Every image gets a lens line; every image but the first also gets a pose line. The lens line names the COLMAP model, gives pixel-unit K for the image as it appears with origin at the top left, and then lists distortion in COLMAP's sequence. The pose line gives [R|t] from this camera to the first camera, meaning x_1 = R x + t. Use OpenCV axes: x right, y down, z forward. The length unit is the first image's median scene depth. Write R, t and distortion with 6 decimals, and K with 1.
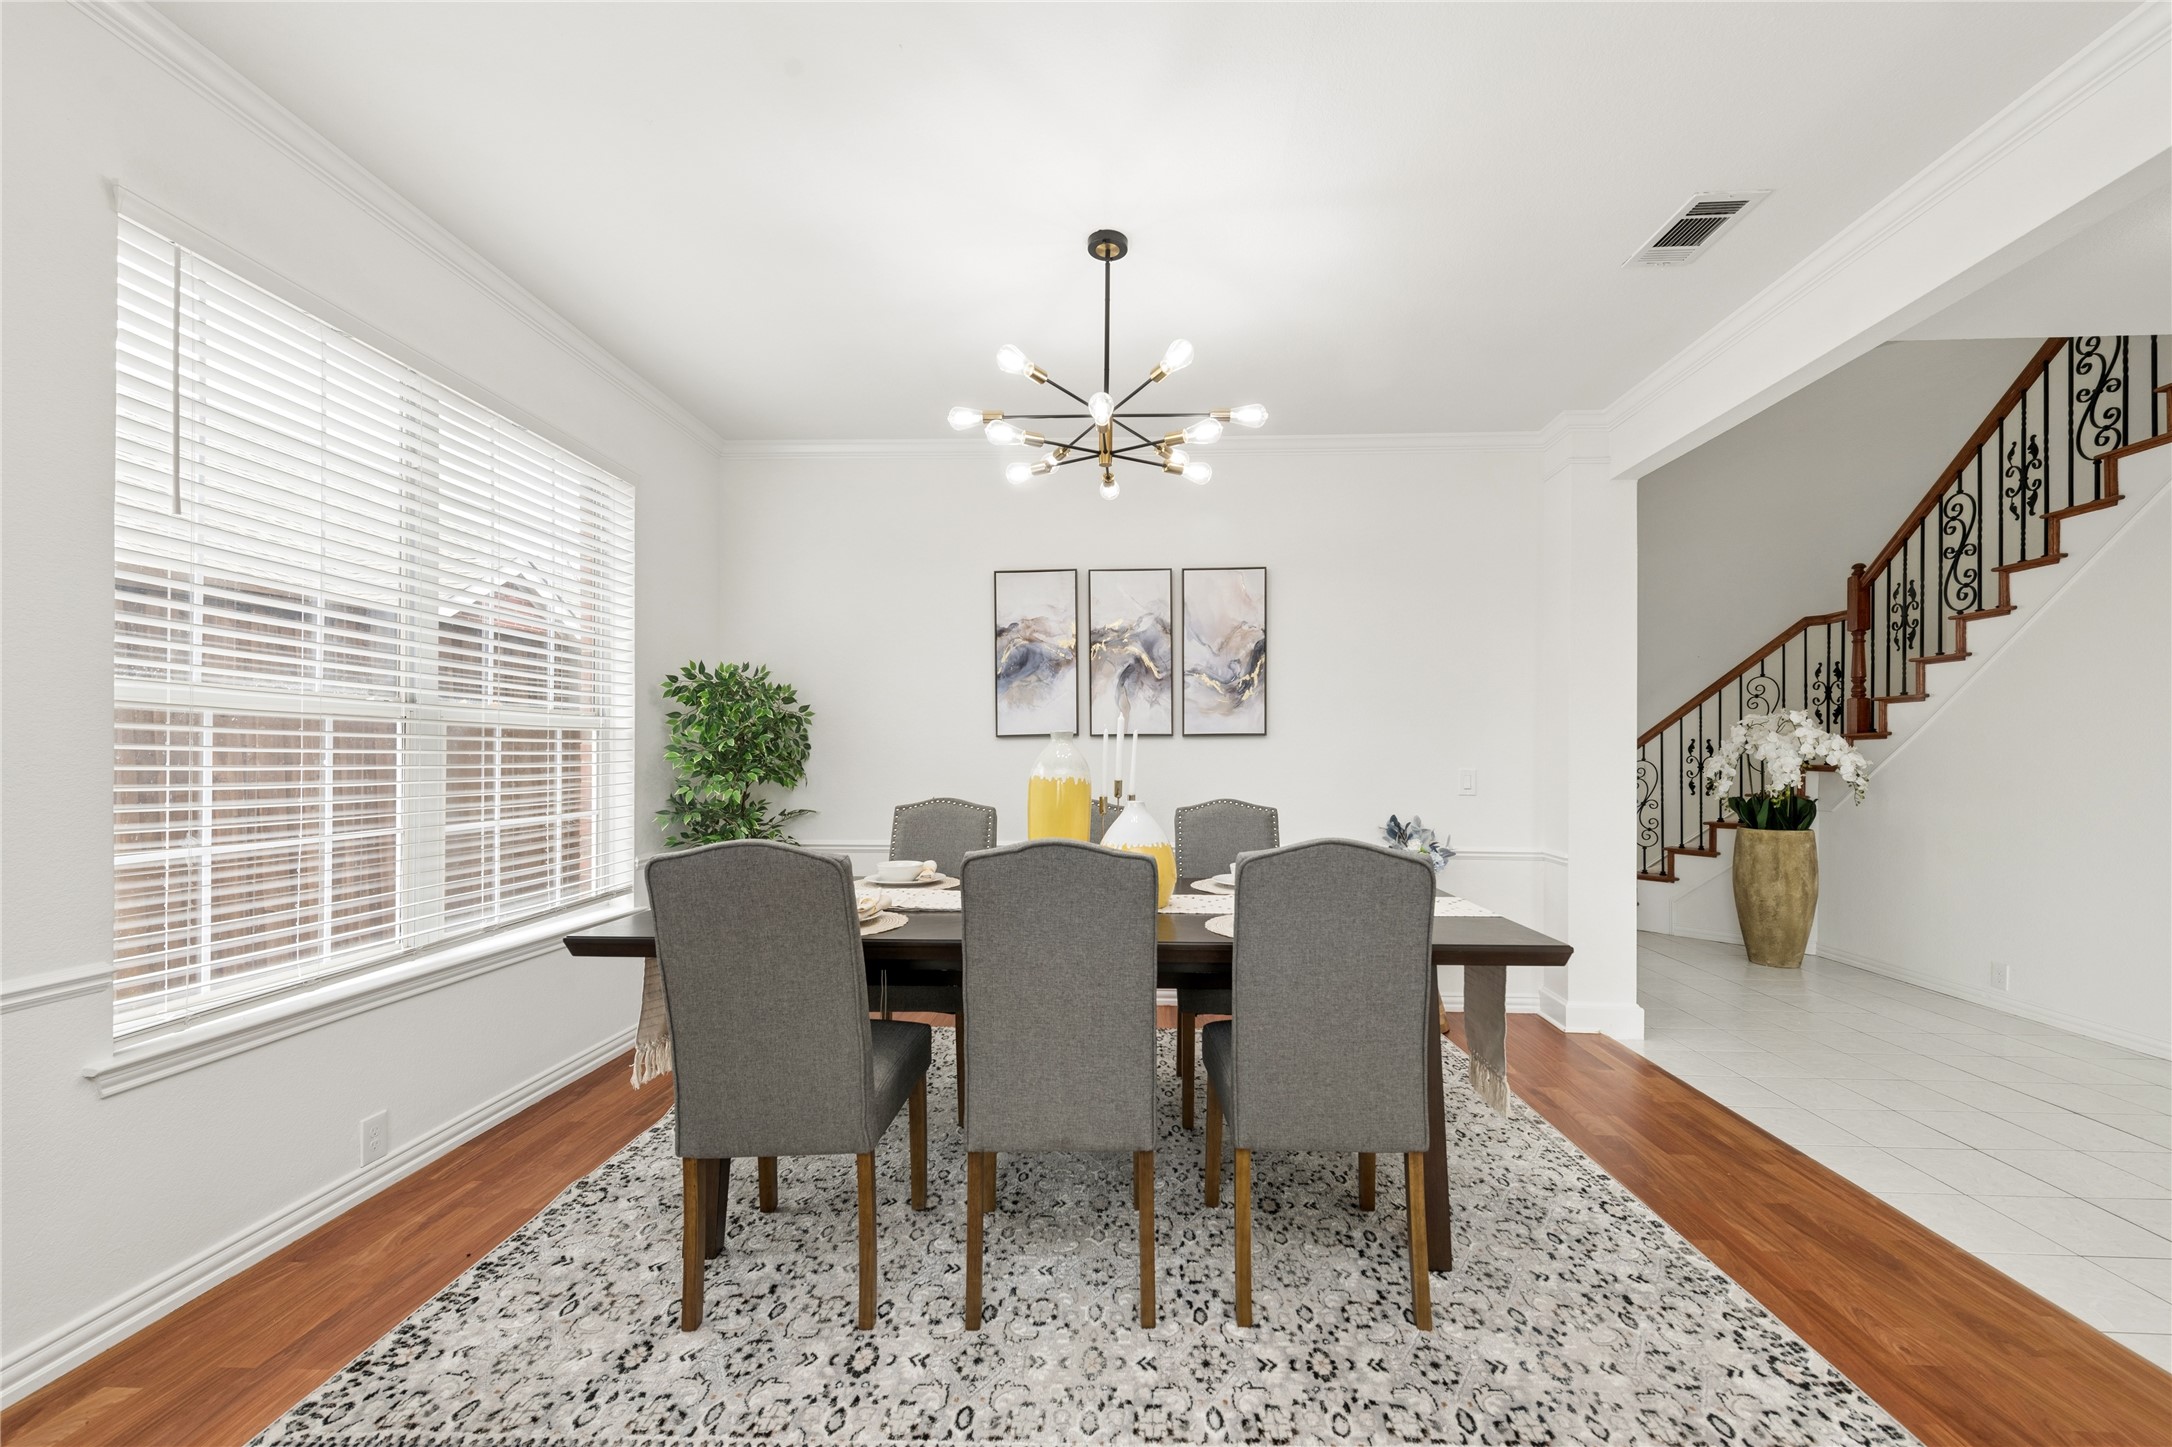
lens RADIAL K [[862.1, 0, 1092.7], [0, 862.1, 756.9], [0, 0, 1]] dist [0.008550, -0.000557]
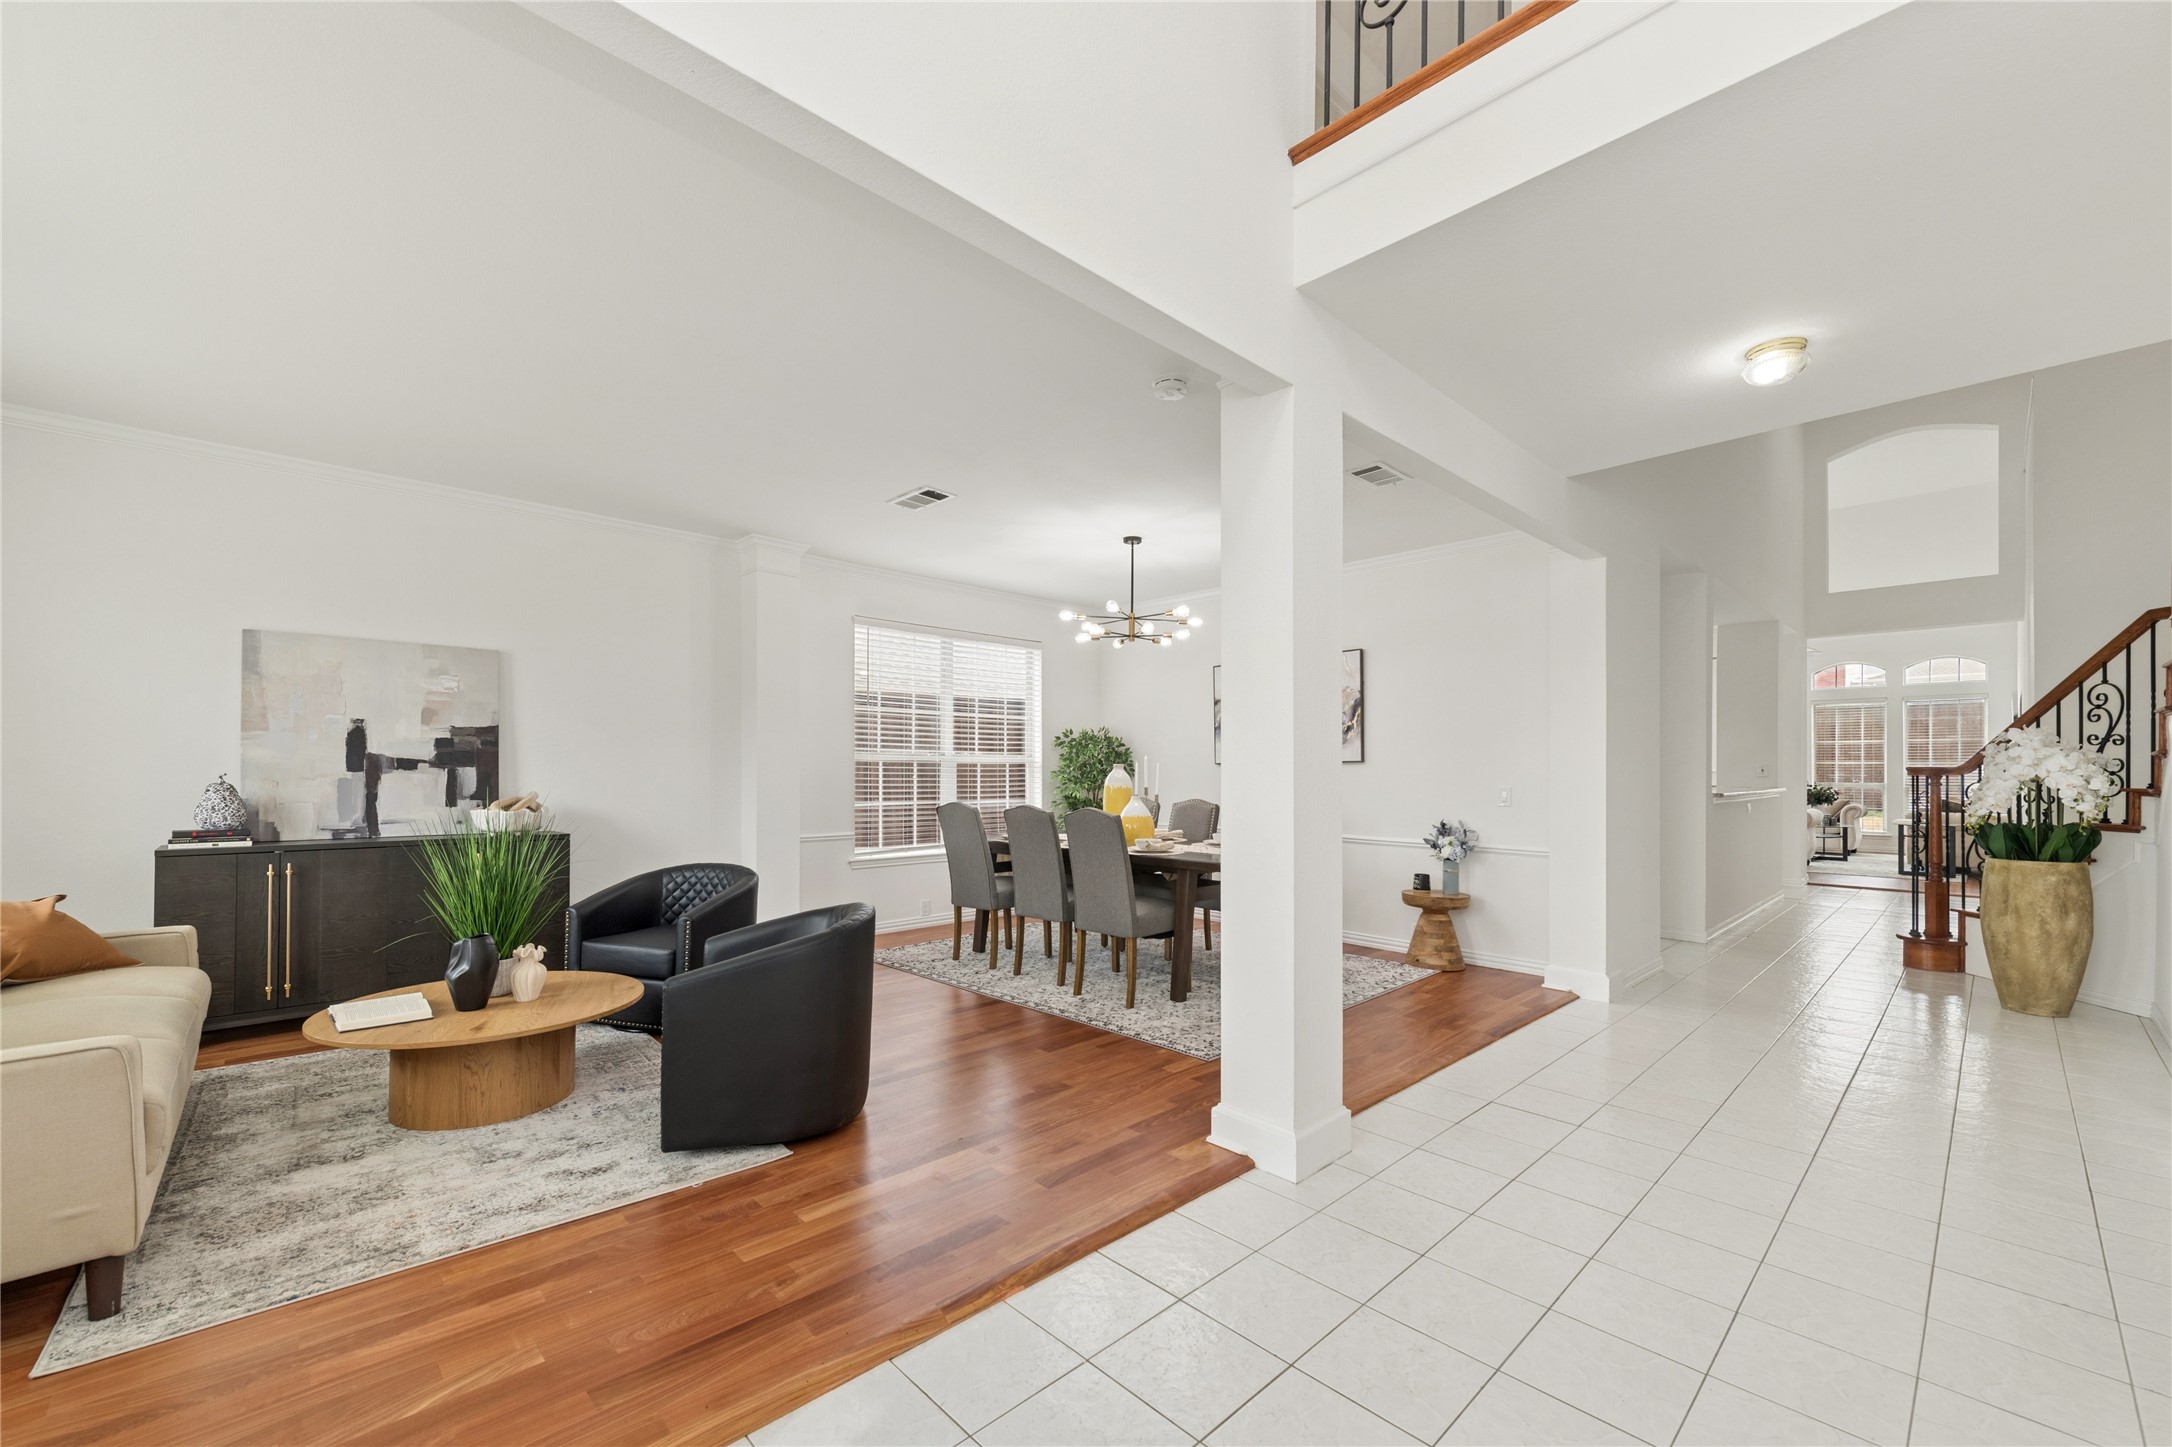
lens RADIAL K [[862.1, 0, 1088.1], [0, 862.1, 769.3], [0, 0, 1]] dist [0.008550, -0.000557]
pose [[0.726421, -0.001921, -0.687248, 0.876681], [-0.002410, 0.999983, -0.005341, -0.004205], [0.687246, 0.005536, 0.726404, -0.402936]]
